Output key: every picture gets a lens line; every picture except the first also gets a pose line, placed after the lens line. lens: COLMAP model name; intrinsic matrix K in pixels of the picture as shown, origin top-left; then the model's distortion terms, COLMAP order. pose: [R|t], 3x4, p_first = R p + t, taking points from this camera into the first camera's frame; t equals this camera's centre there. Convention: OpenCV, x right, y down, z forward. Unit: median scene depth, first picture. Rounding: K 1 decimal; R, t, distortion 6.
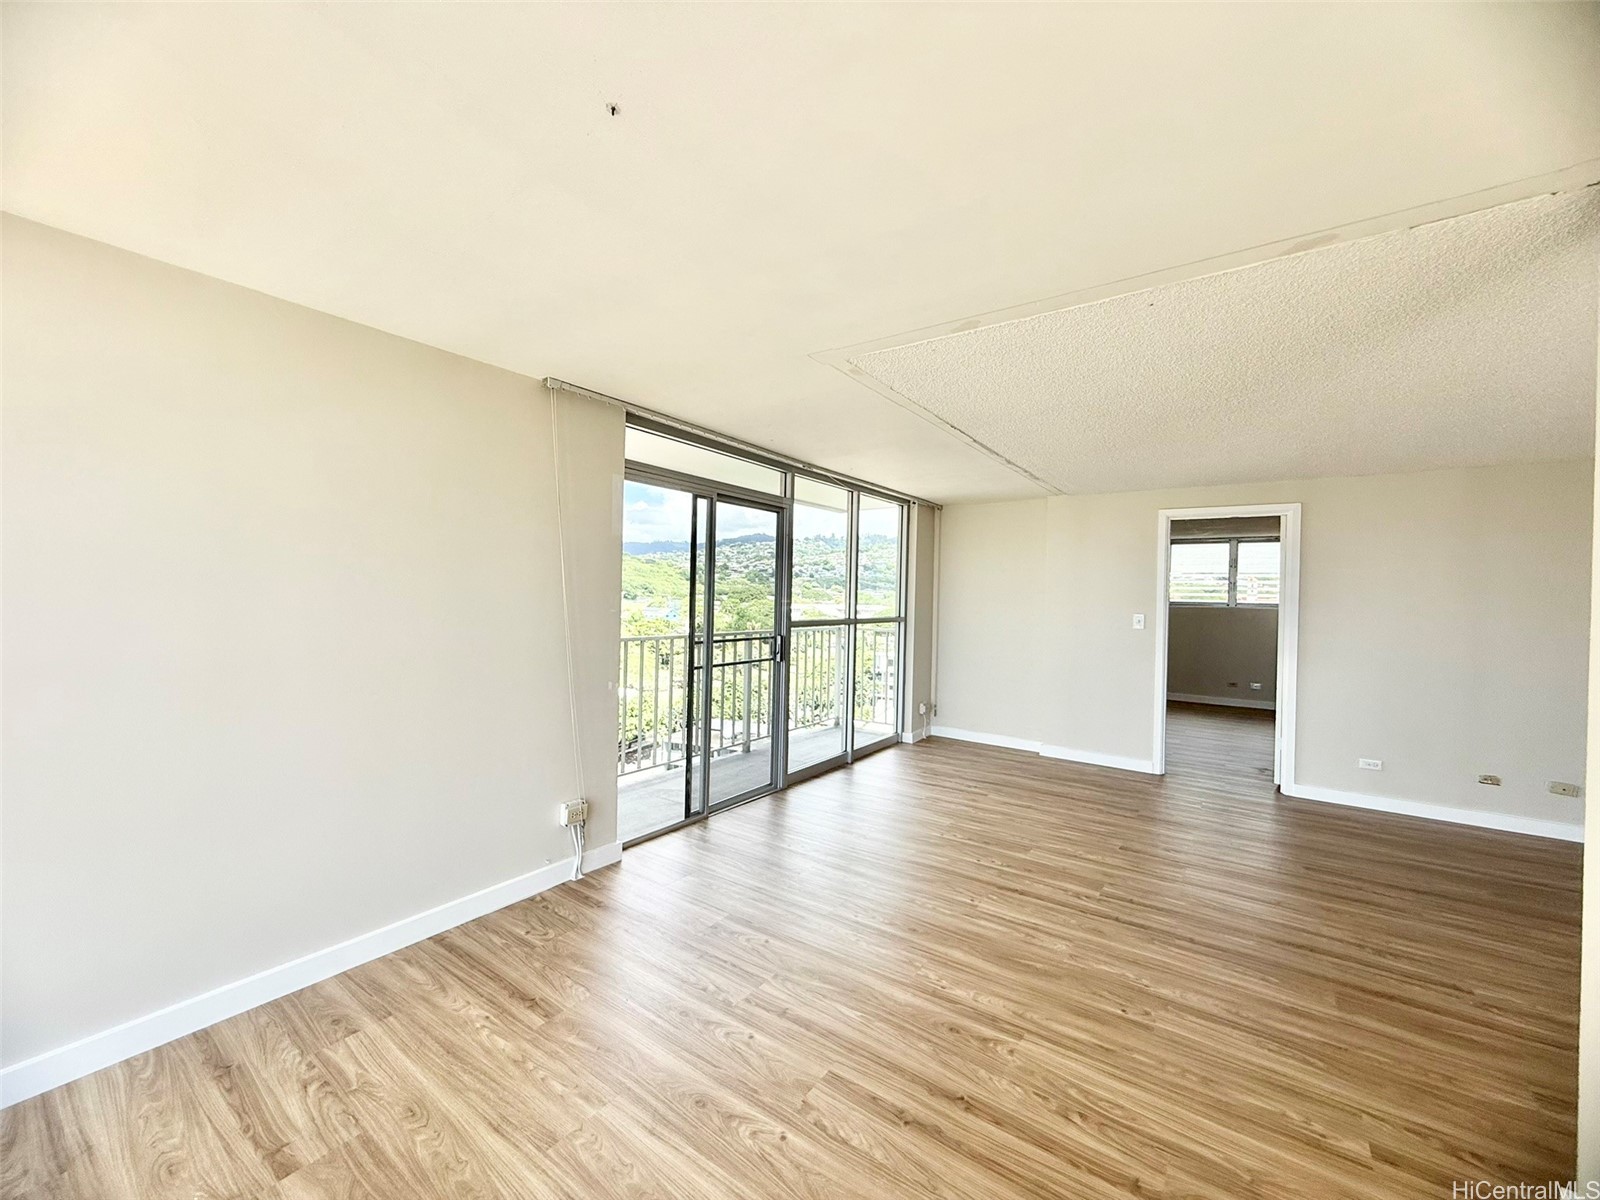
lens RADIAL K [[636.8, 0, 795.0], [0, 636.8, 600.8], [0, 0, 1]] dist [-0.001156, -0.000347]
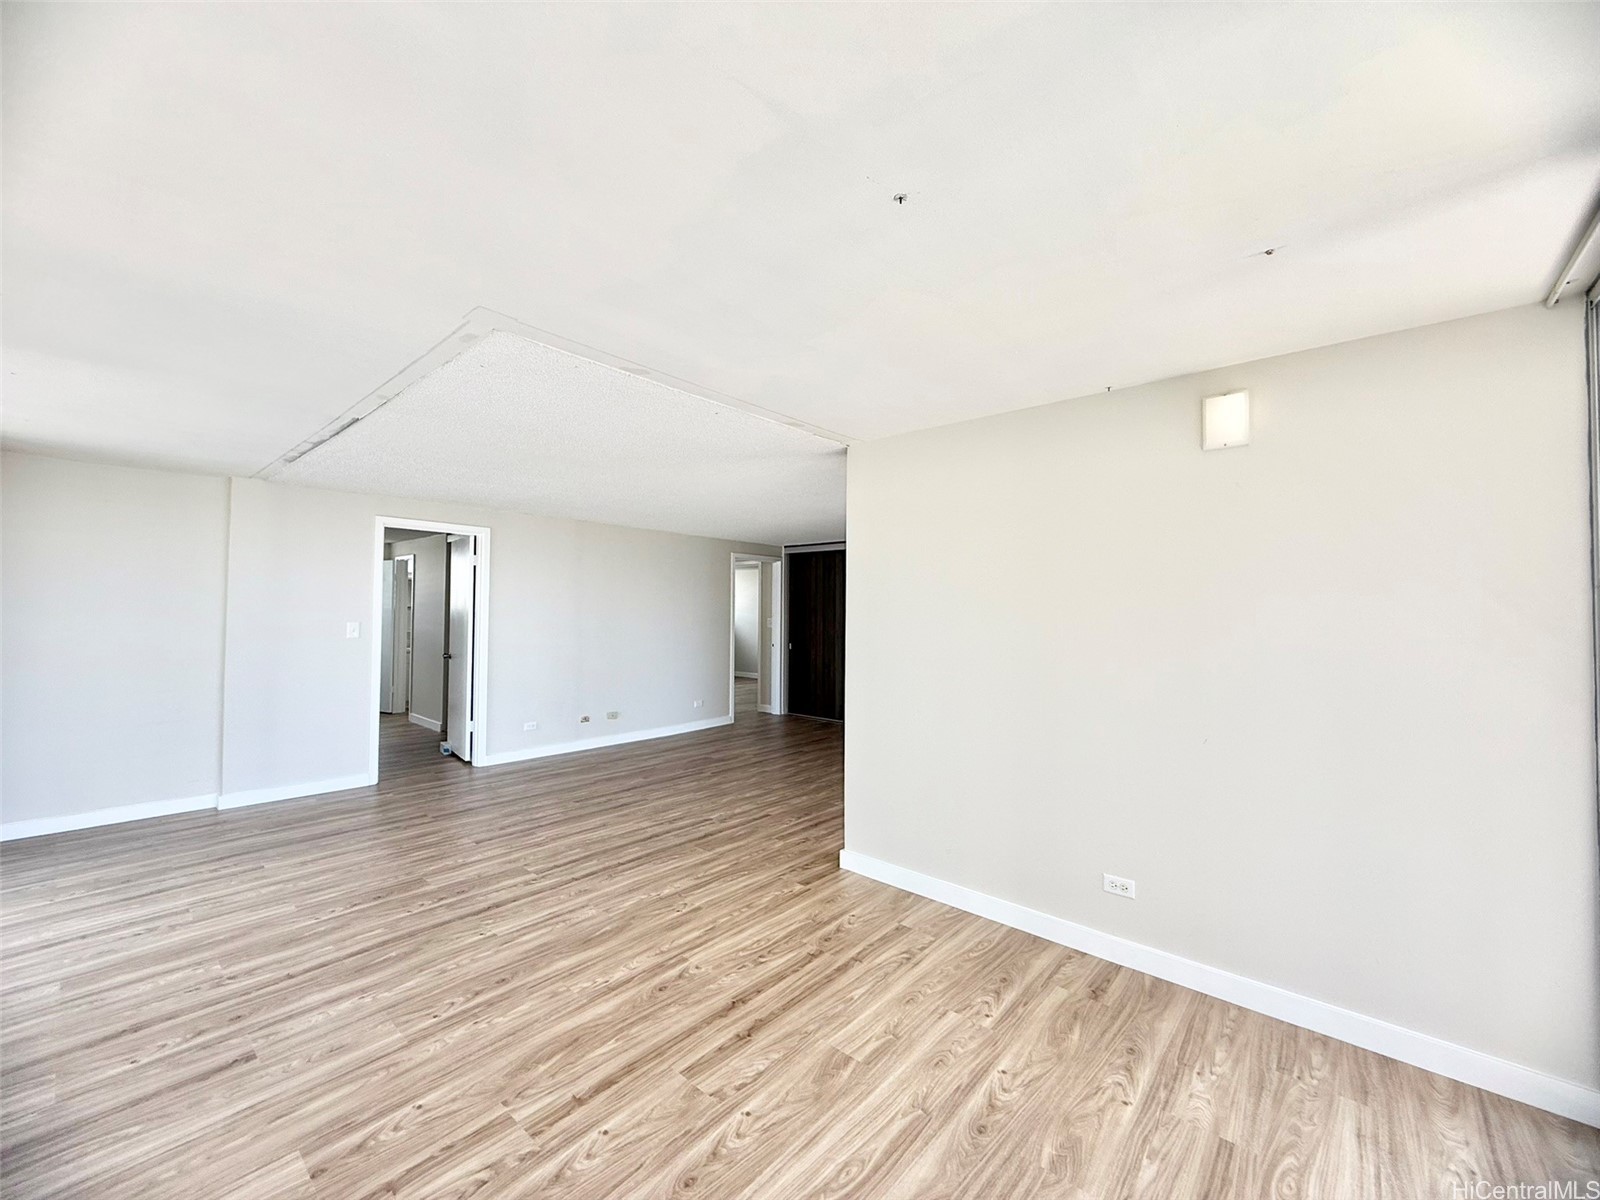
lens RADIAL K [[636.8, 0, 795.0], [0, 636.8, 600.8], [0, 0, 1]] dist [-0.001156, -0.000347]
pose [[0.102910, -0.001643, 0.994689, -0.689306], [0.002519, 0.999996, 0.001391, -0.022136], [-0.994687, 0.002362, 0.102914, 0.508671]]
